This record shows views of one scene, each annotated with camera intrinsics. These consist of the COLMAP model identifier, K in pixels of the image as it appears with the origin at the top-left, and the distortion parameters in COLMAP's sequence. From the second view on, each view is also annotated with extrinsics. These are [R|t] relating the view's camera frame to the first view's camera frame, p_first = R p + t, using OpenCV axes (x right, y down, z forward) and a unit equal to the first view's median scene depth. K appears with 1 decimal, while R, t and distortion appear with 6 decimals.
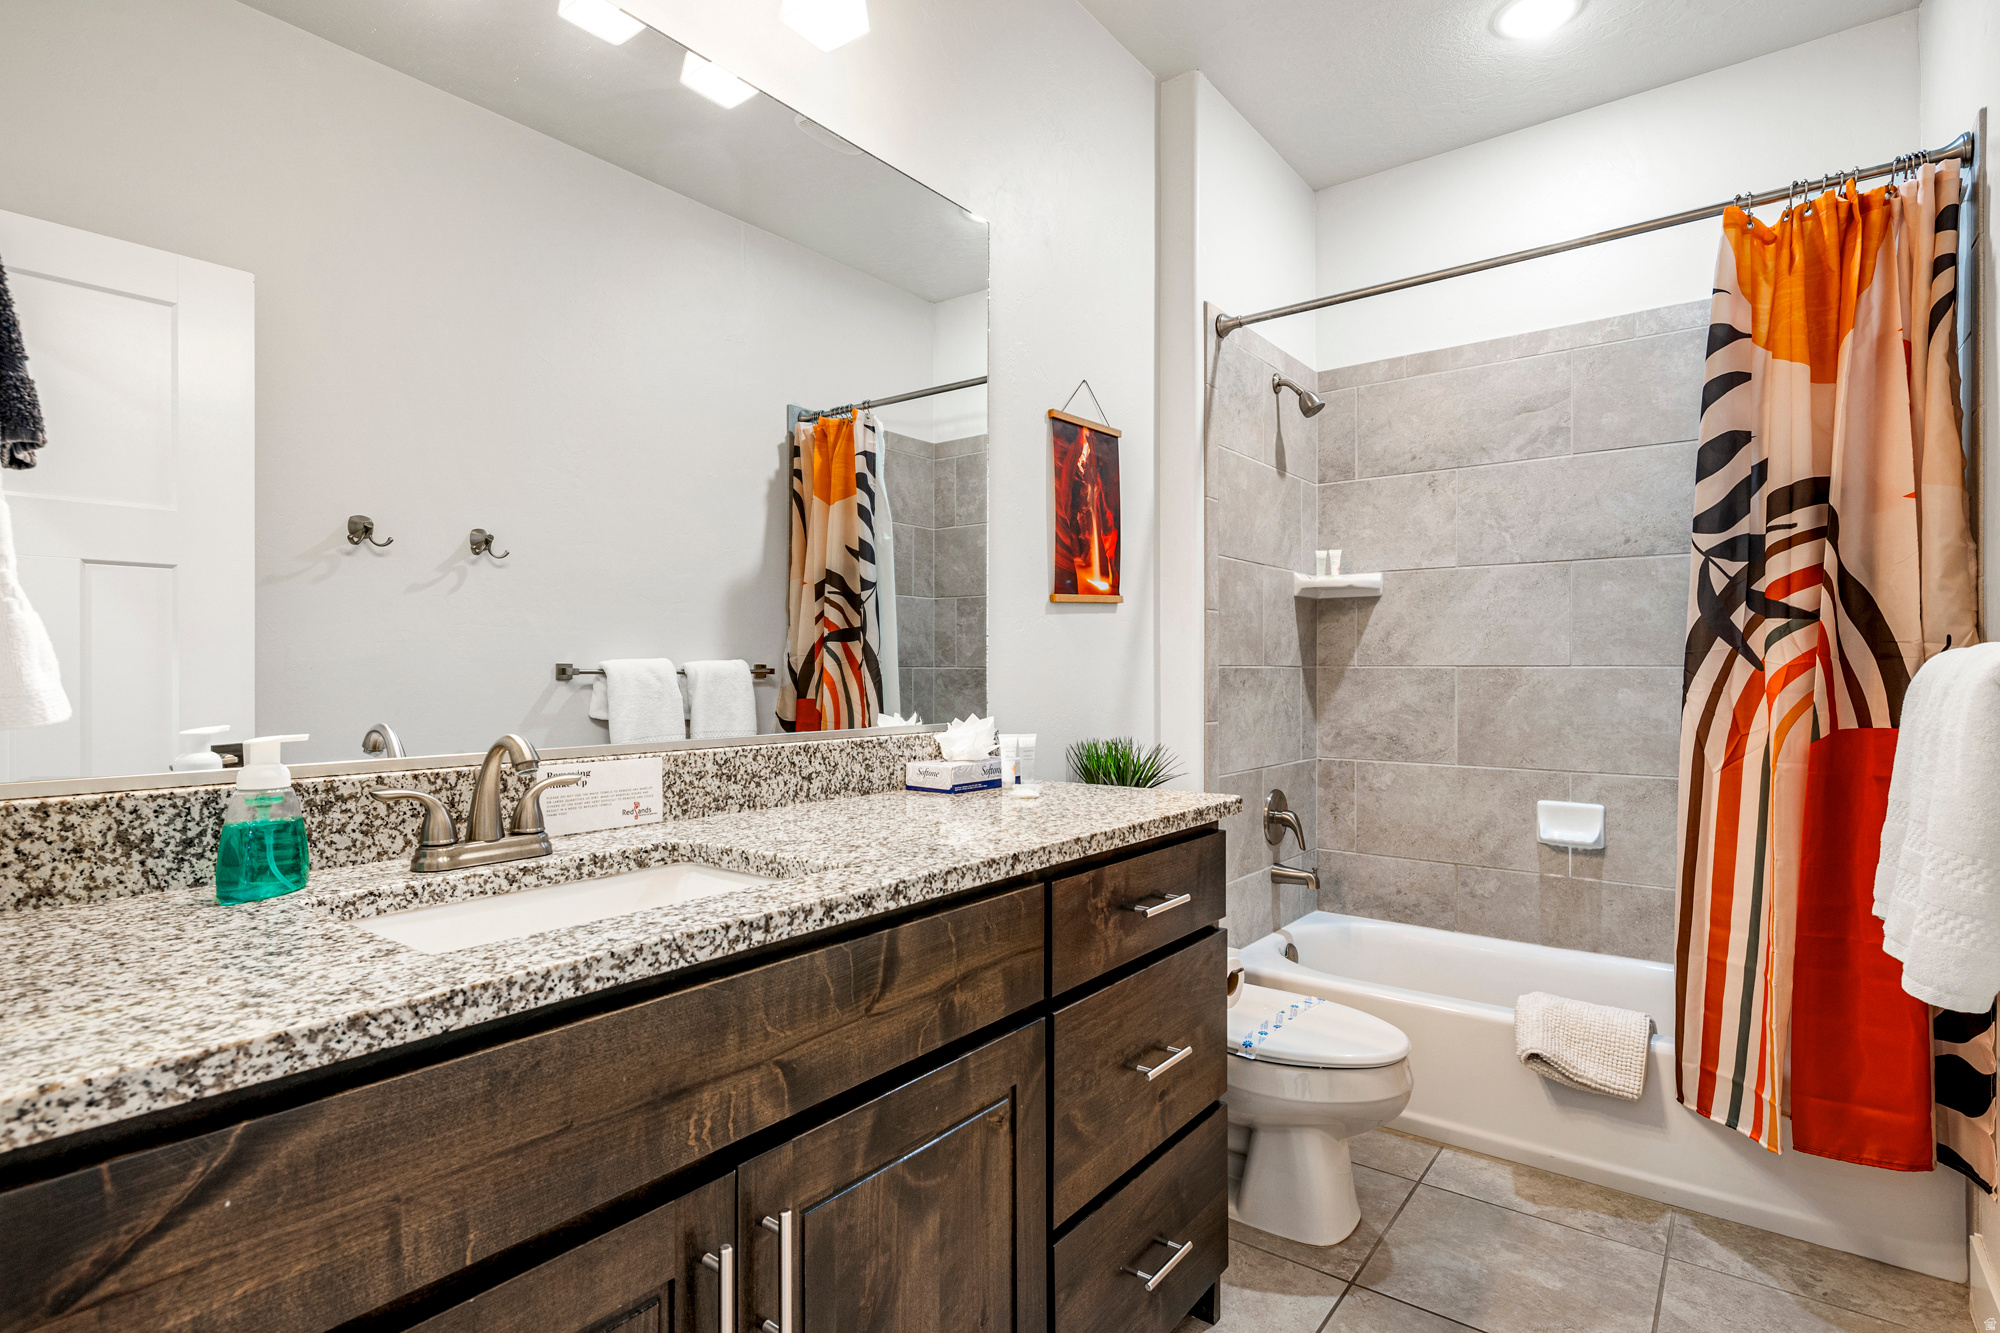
lens RADIAL K [[995.6, 0, 1011.3], [0, 995.6, 661.7], [0, 0, 1]] dist [0.000455, -0.000303]
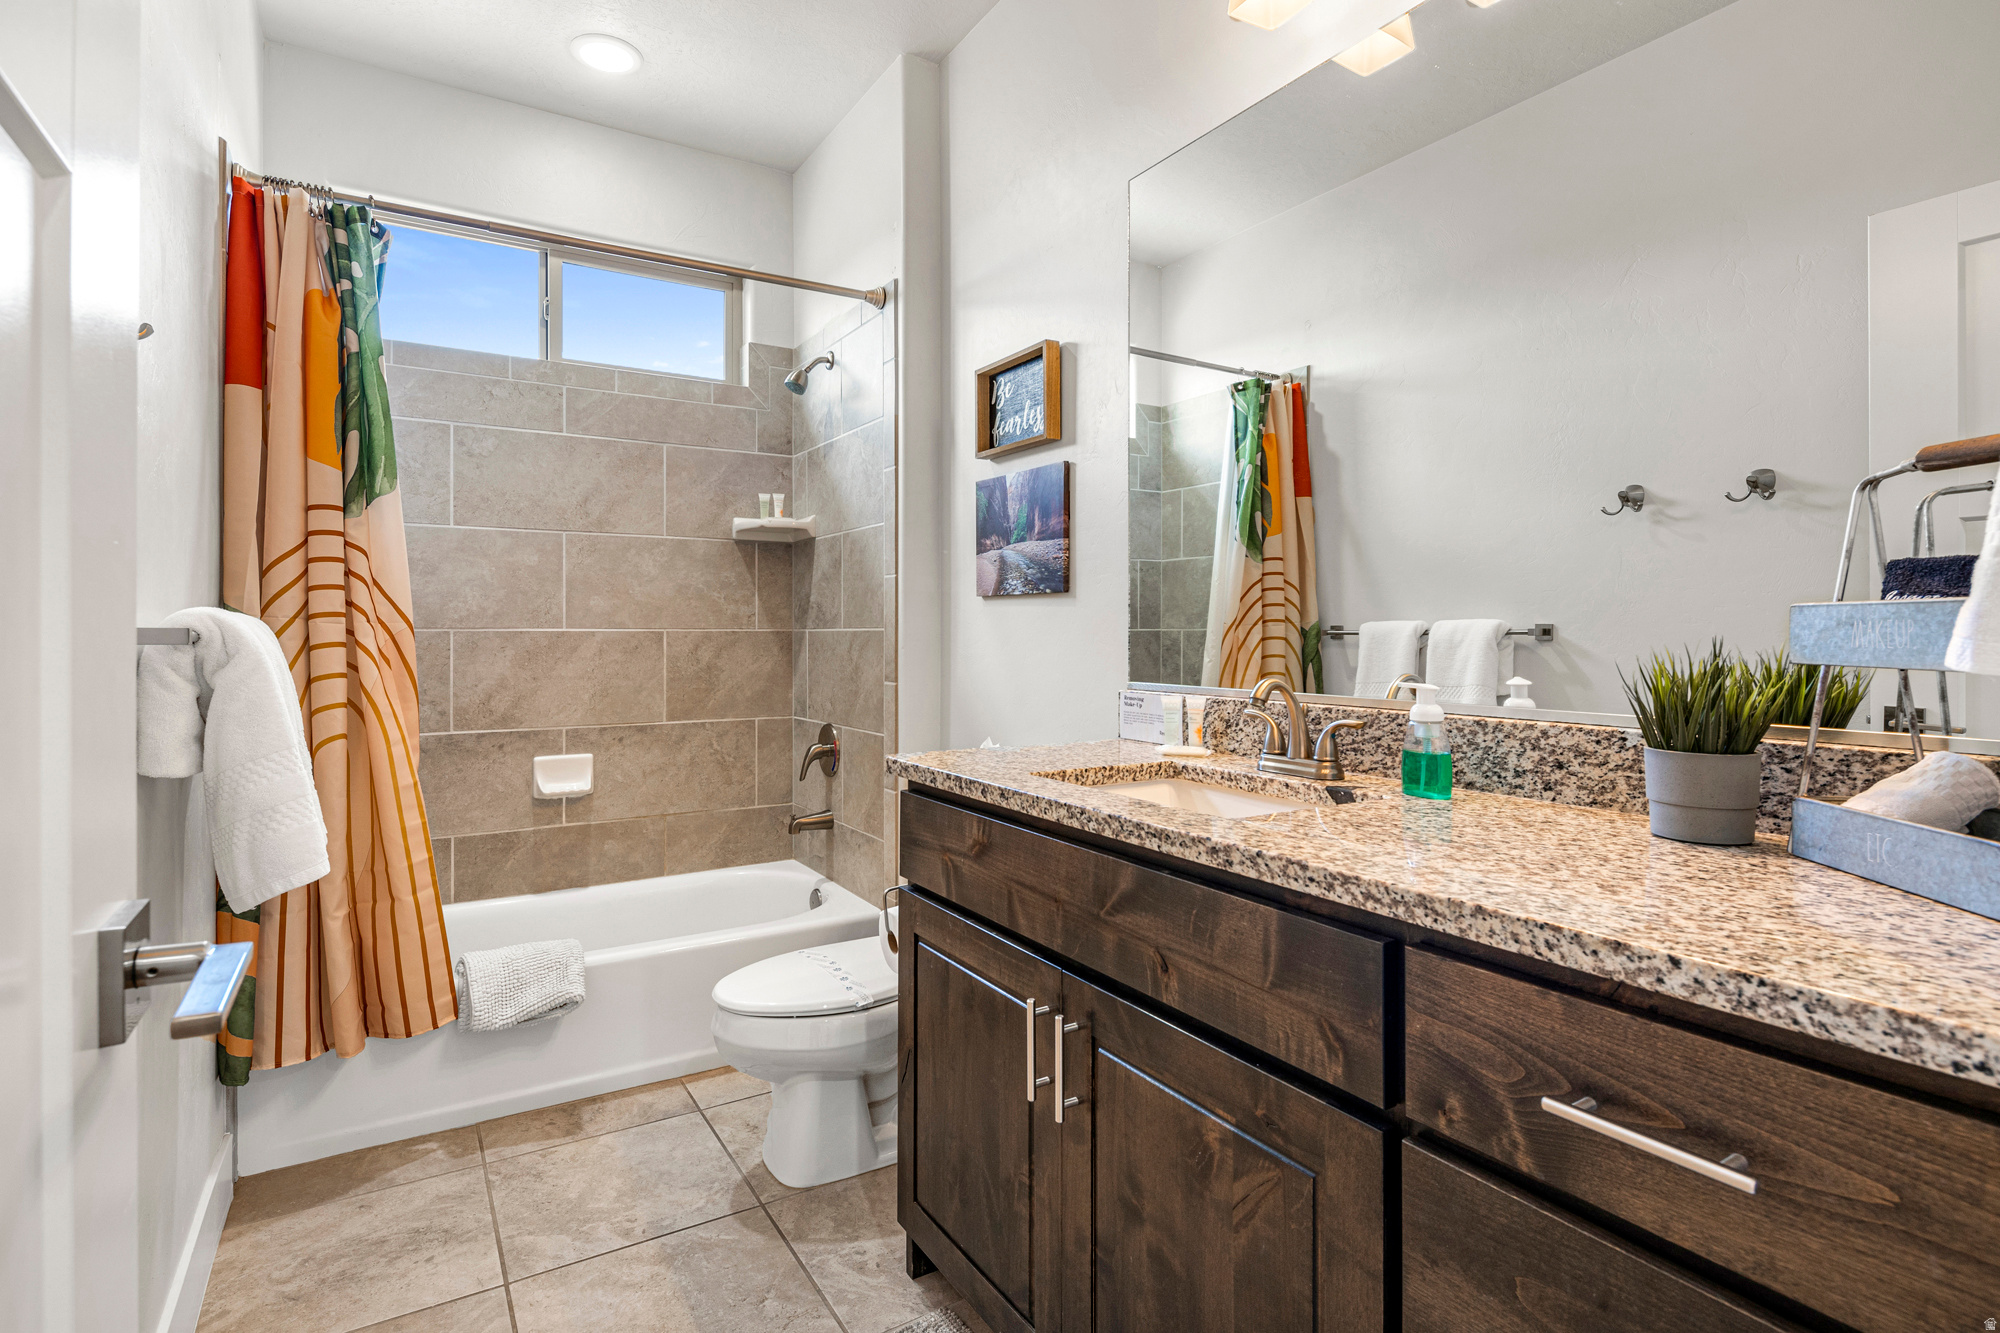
lens RADIAL K [[995.6, 0, 1011.3], [0, 995.6, 661.7], [0, 0, 1]] dist [0.000455, -0.000303]
pose [[-0.357746, 0.032878, -0.933240, 0.828015], [0.013076, 0.999458, 0.030198, 0.005685], [0.933727, -0.001400, -0.357983, 1.078412]]
